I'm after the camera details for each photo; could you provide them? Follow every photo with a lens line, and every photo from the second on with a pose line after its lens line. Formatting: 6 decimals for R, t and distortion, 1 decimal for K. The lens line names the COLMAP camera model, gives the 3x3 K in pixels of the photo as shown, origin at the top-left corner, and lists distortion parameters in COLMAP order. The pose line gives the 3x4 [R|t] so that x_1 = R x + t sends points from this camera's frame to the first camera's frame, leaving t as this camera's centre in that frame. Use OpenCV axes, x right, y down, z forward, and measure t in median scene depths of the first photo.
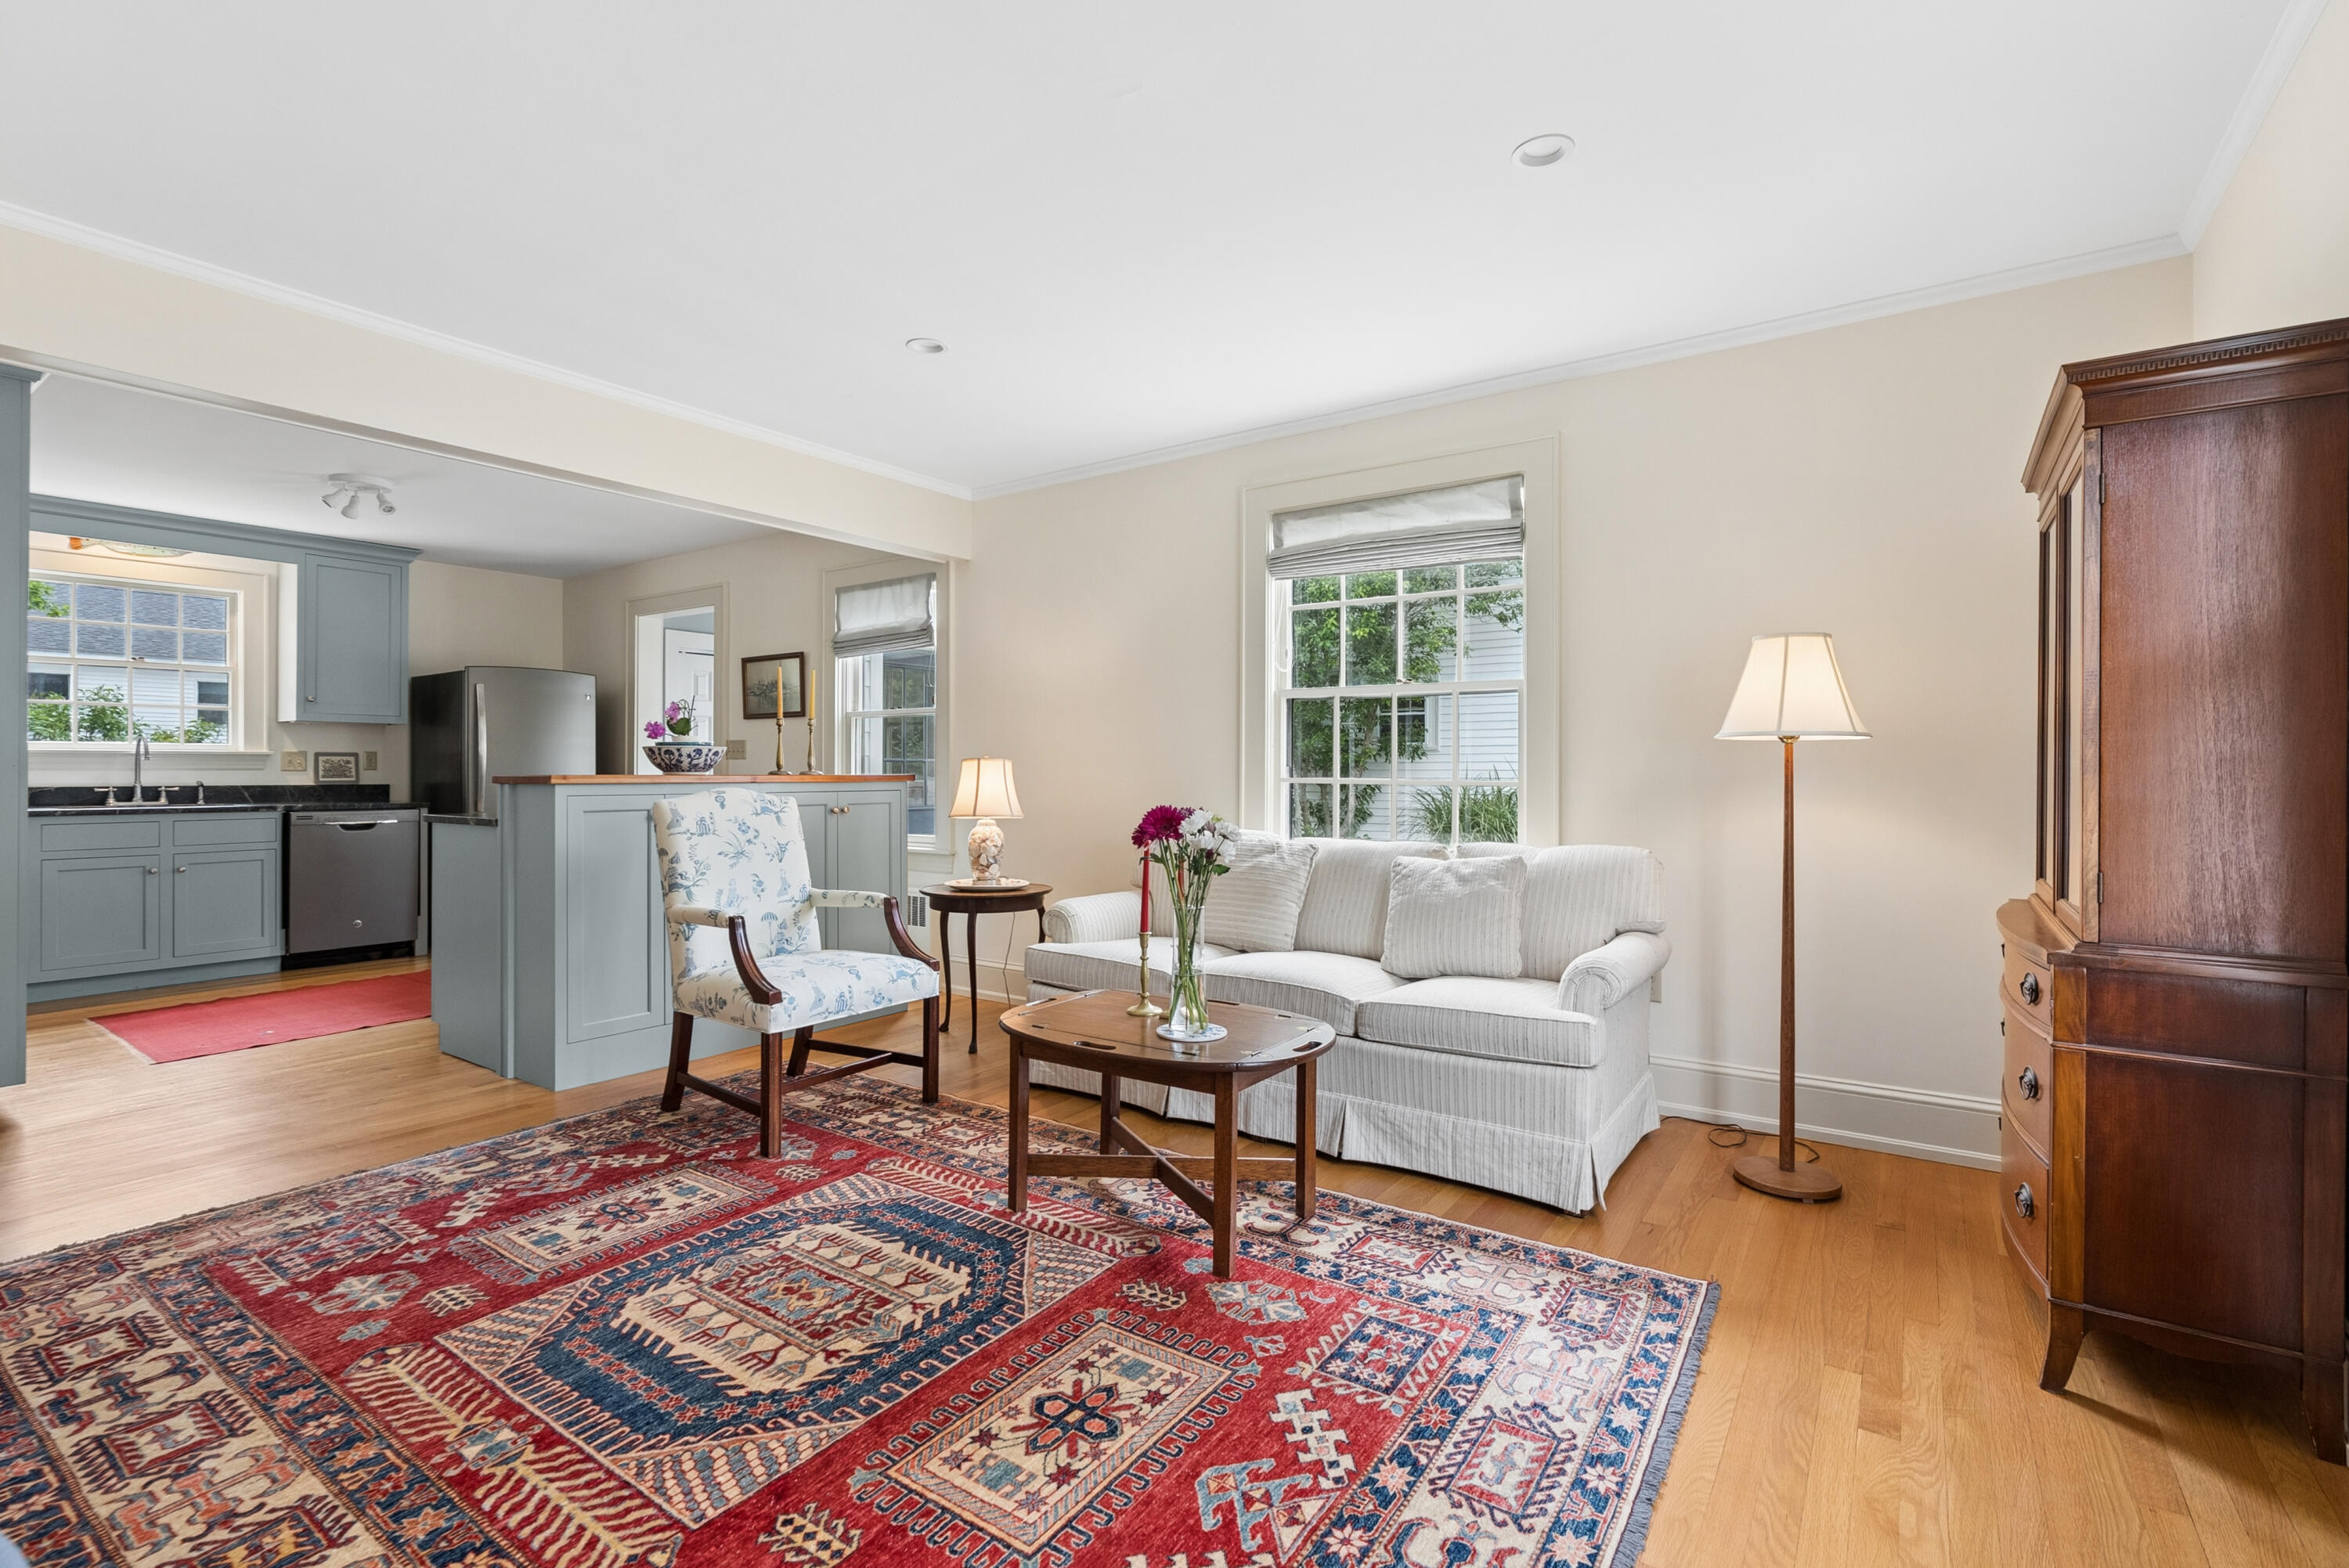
lens RADIAL K [[1068.3, 0, 1162.6], [0, 1068.3, 776.6], [0, 0, 1]] dist [-0.001872, 0.001217]
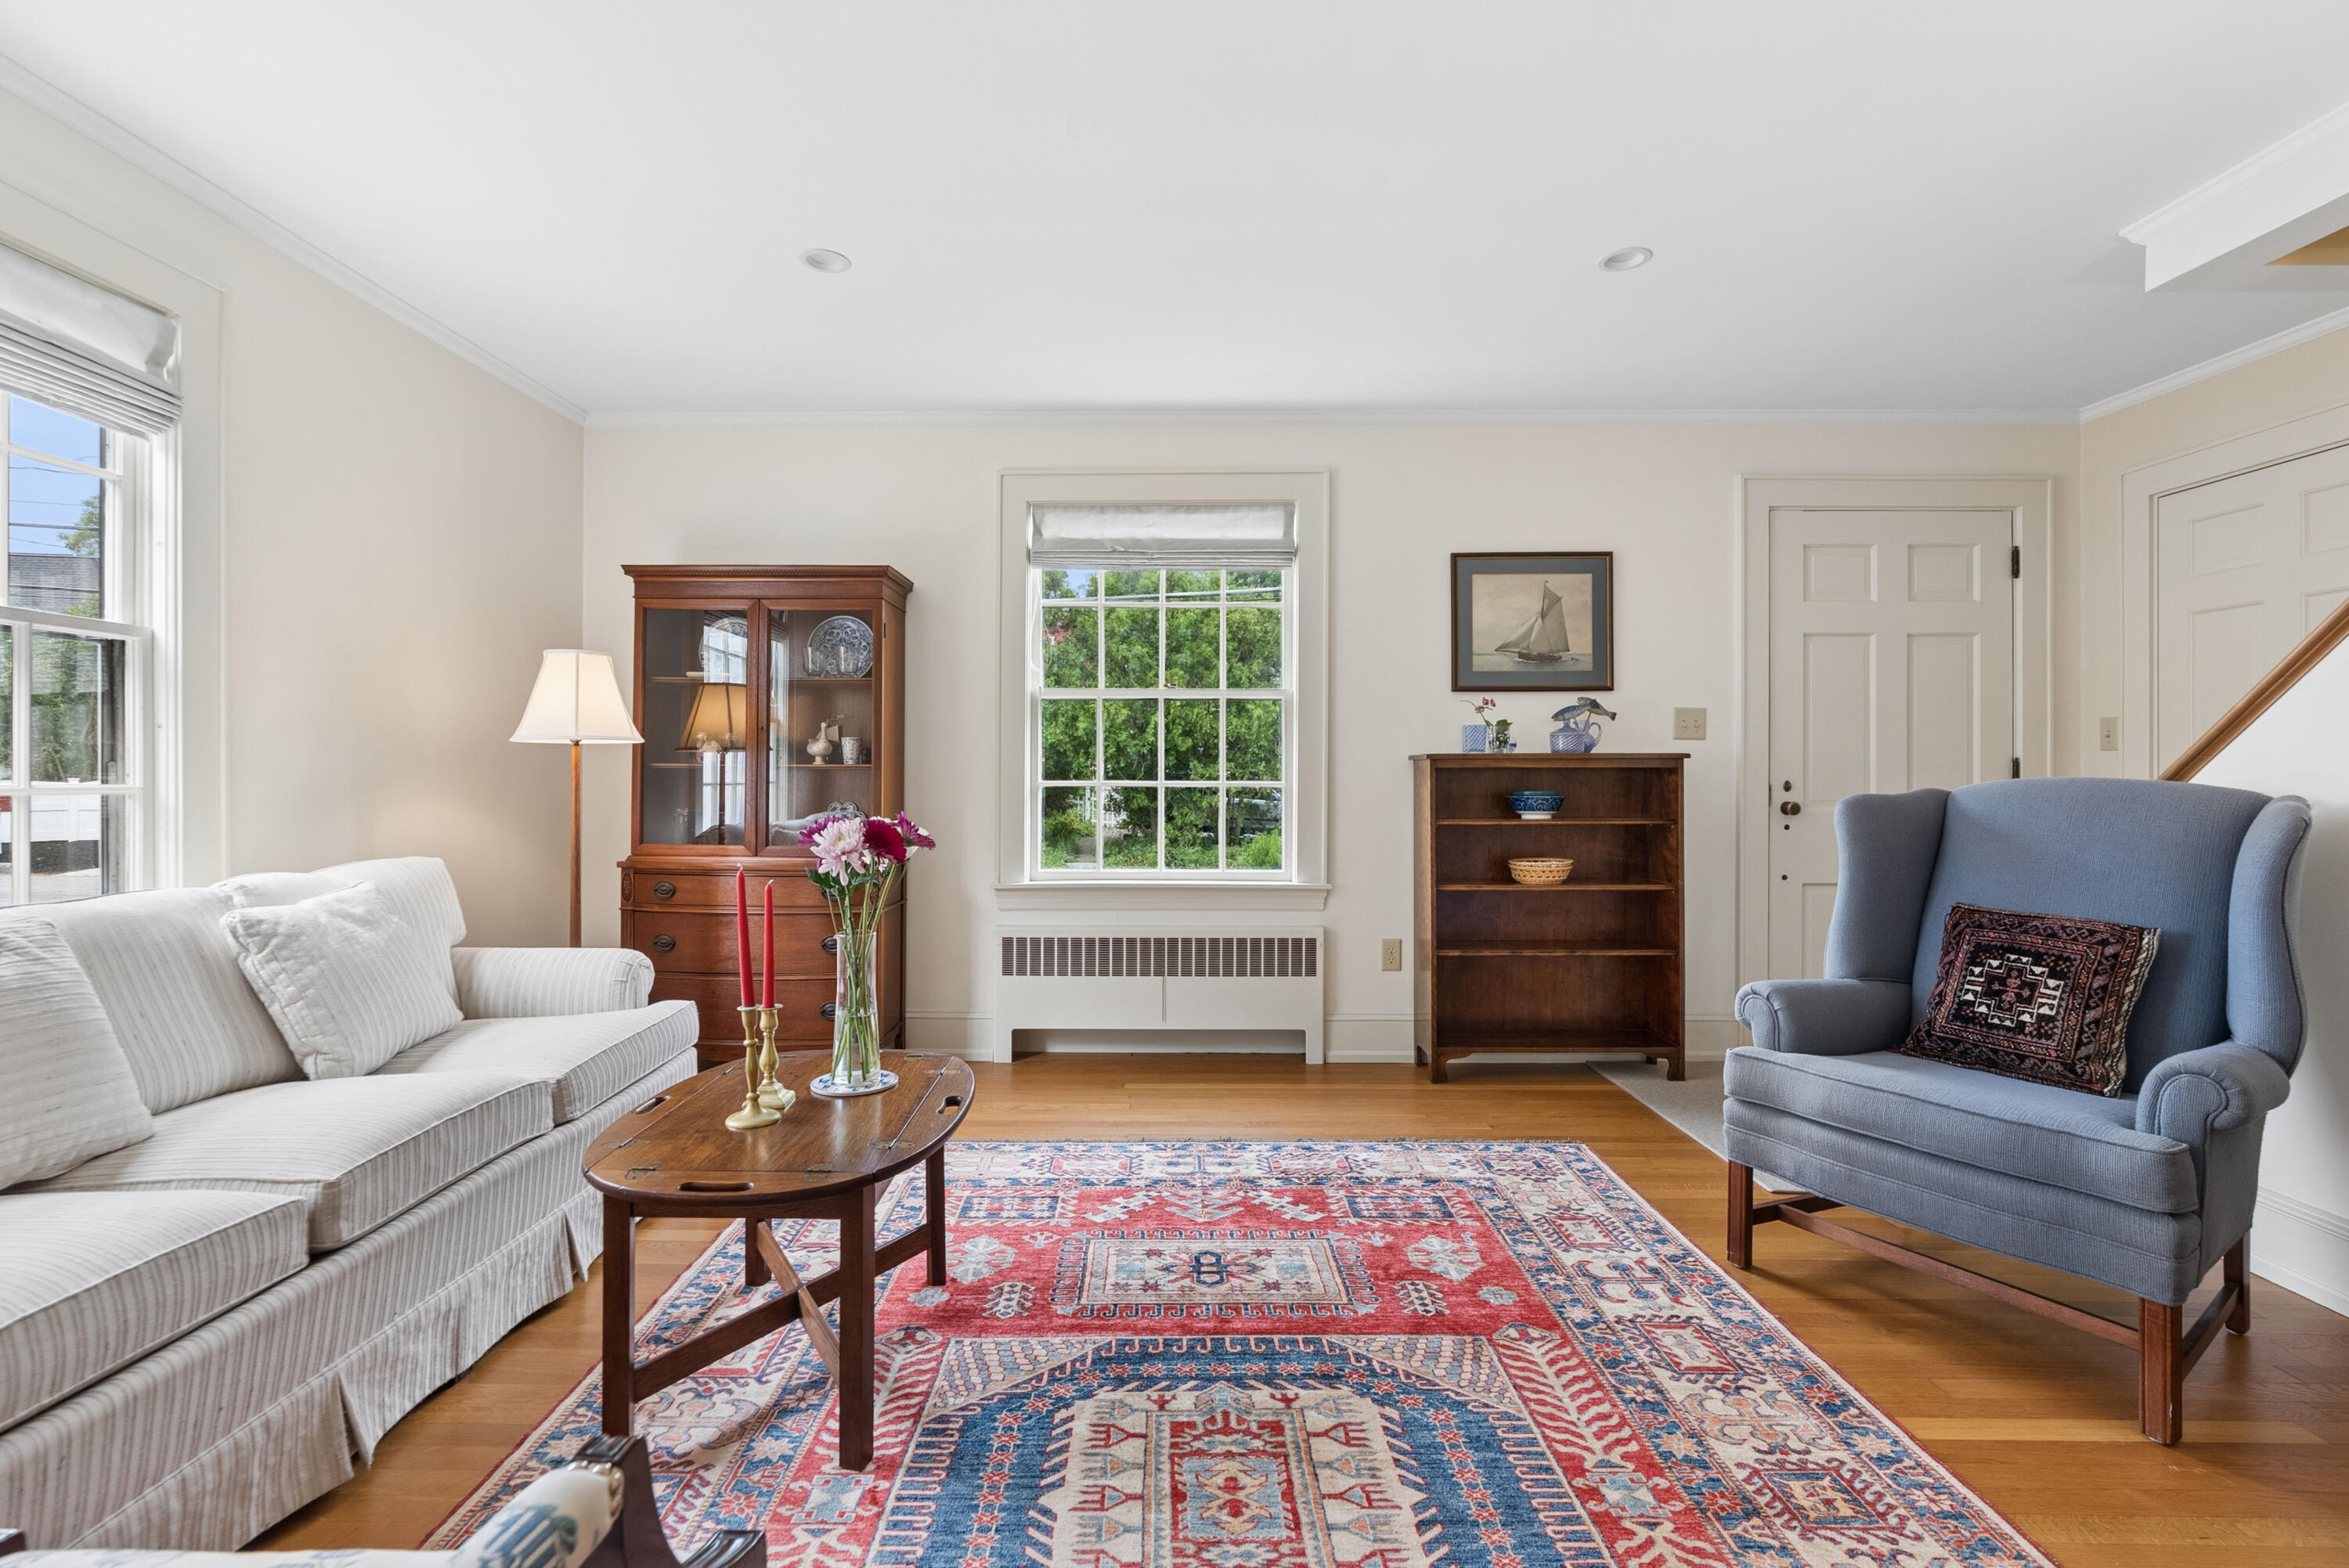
lens RADIAL K [[1068.3, 0, 1164.1], [0, 1068.3, 772.0], [0, 0, 1]] dist [-0.001872, 0.001217]
pose [[-0.574237, -0.001699, 0.818687, -1.054397], [0.001317, 0.999995, 0.002999, -0.008250], [-0.818688, 0.002801, -0.574232, 1.693835]]
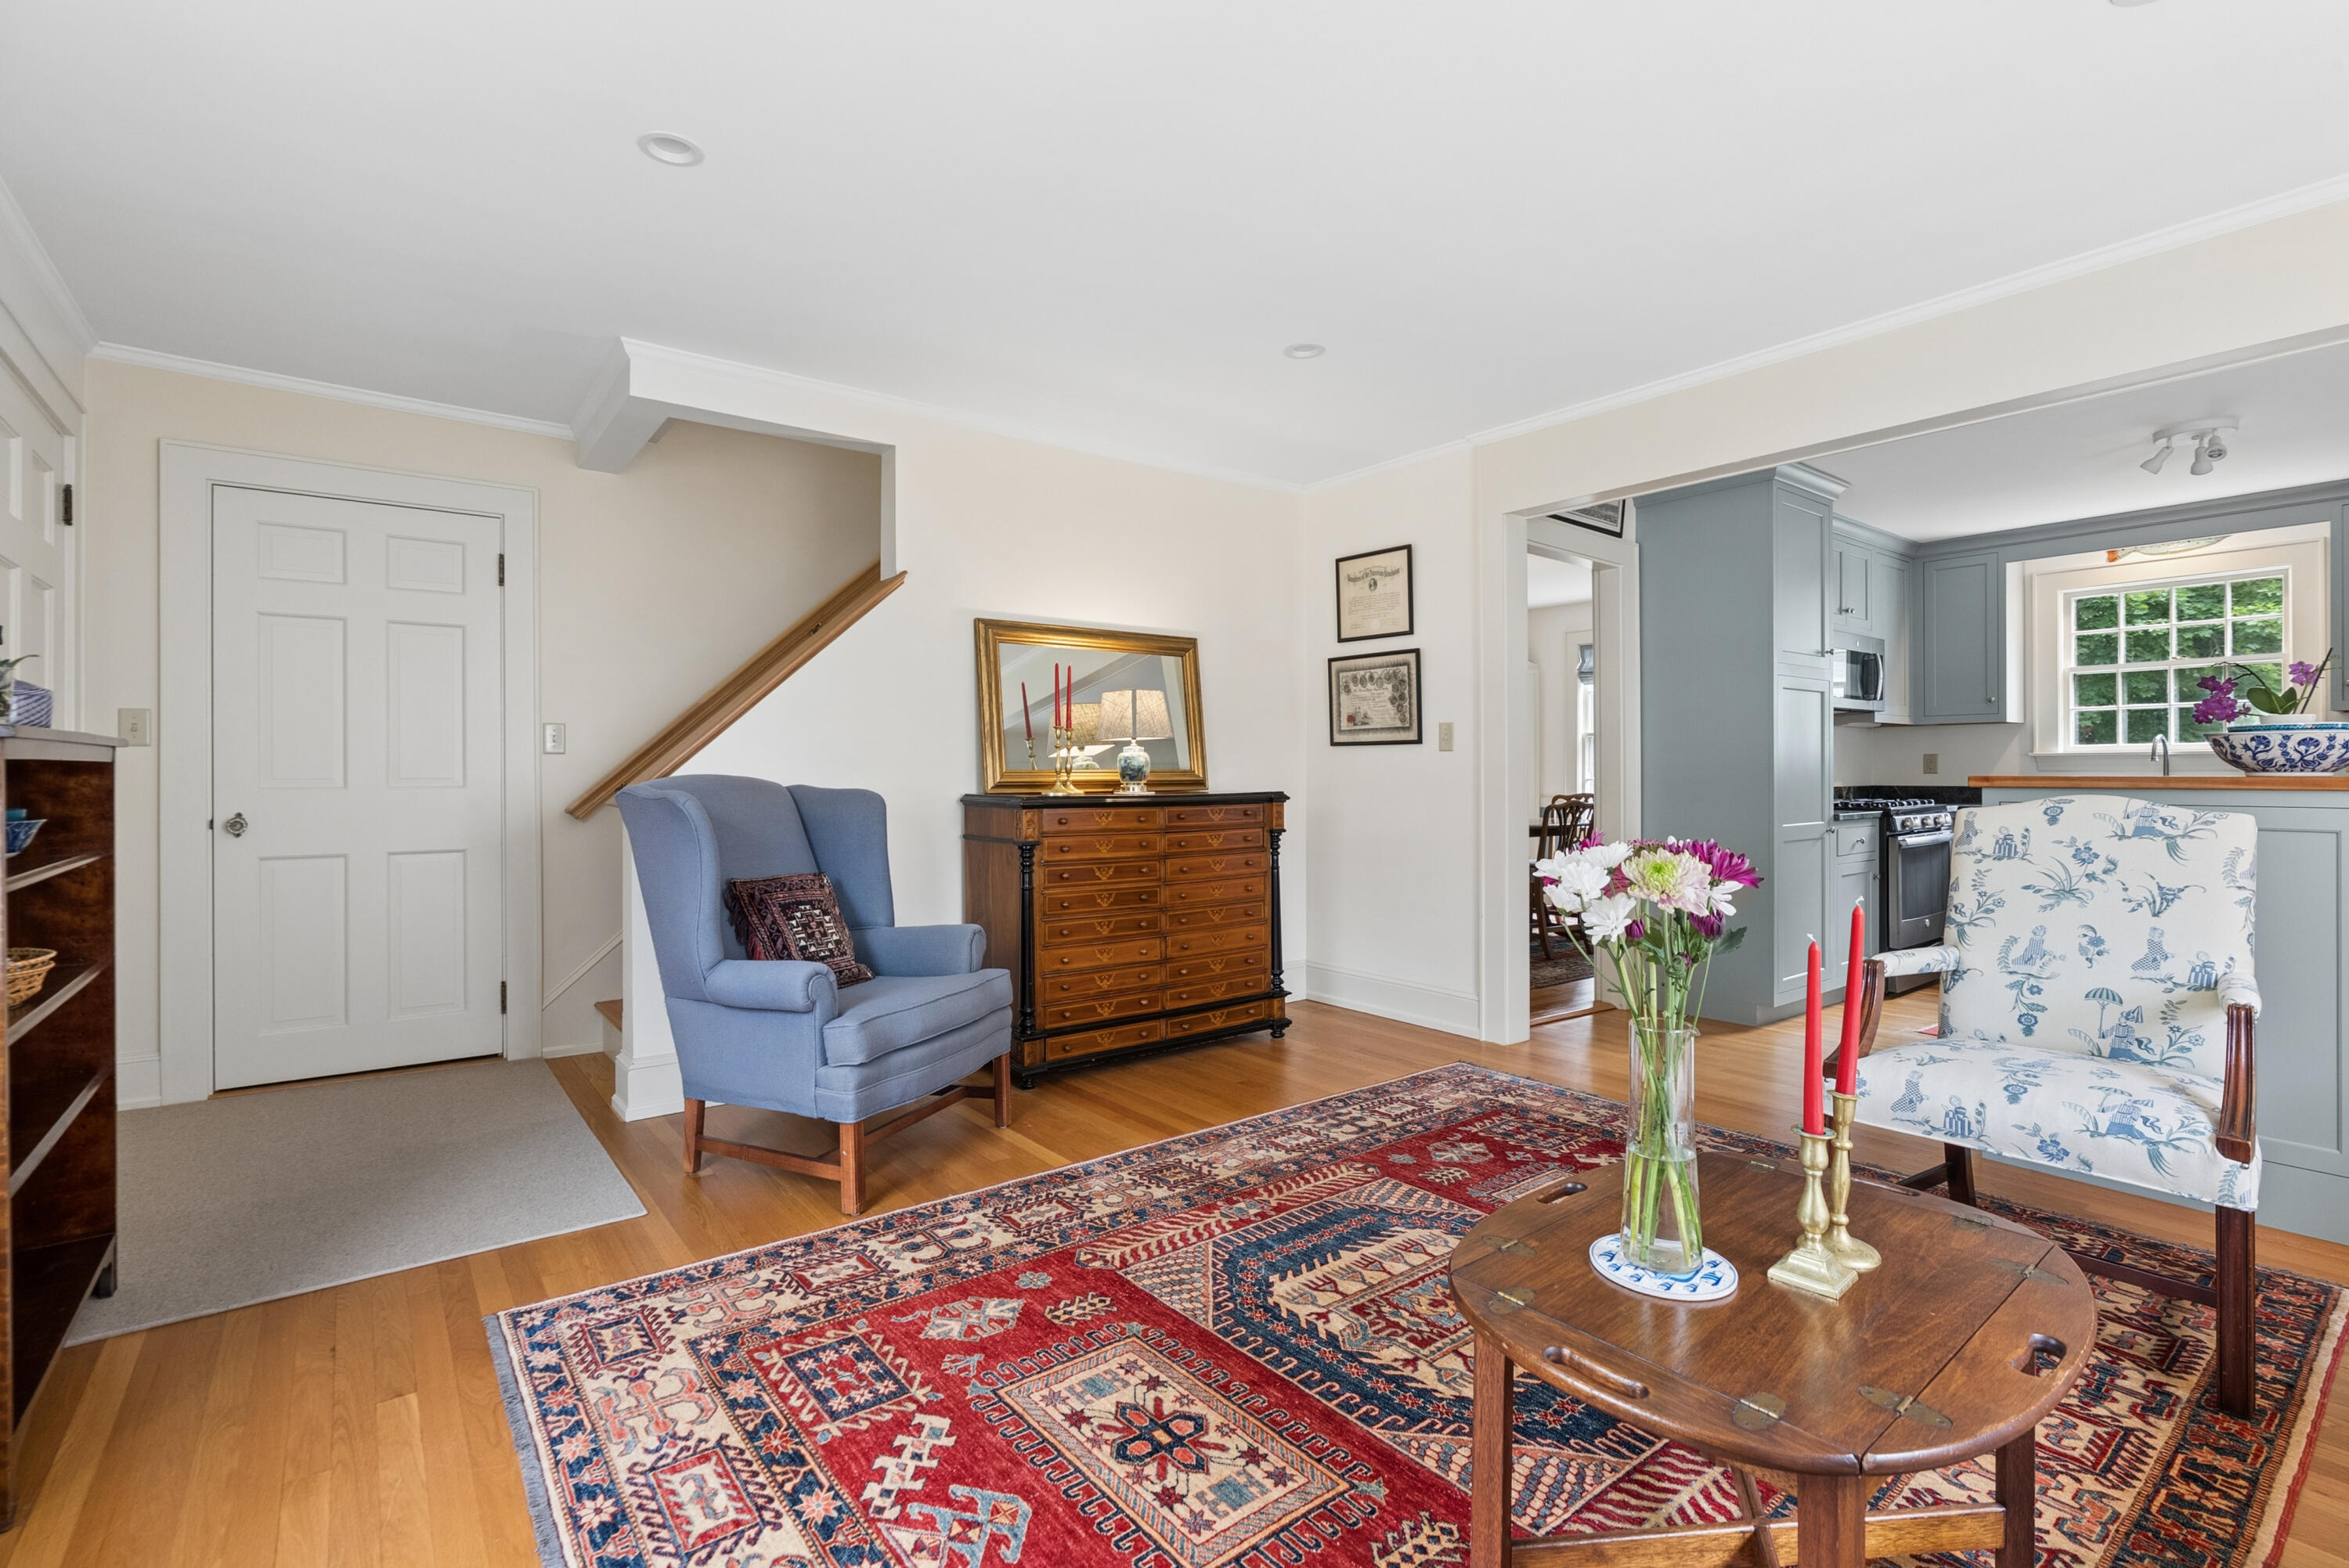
lens RADIAL K [[1068.3, 0, 1153.9], [0, 1068.3, 777.7], [0, 0, 1]] dist [-0.001872, 0.001217]
pose [[-0.305103, 0.002626, -0.952316, 0.794731], [-0.004122, 0.999983, 0.004078, -0.001817], [0.952310, 0.005170, -0.305088, 1.217399]]
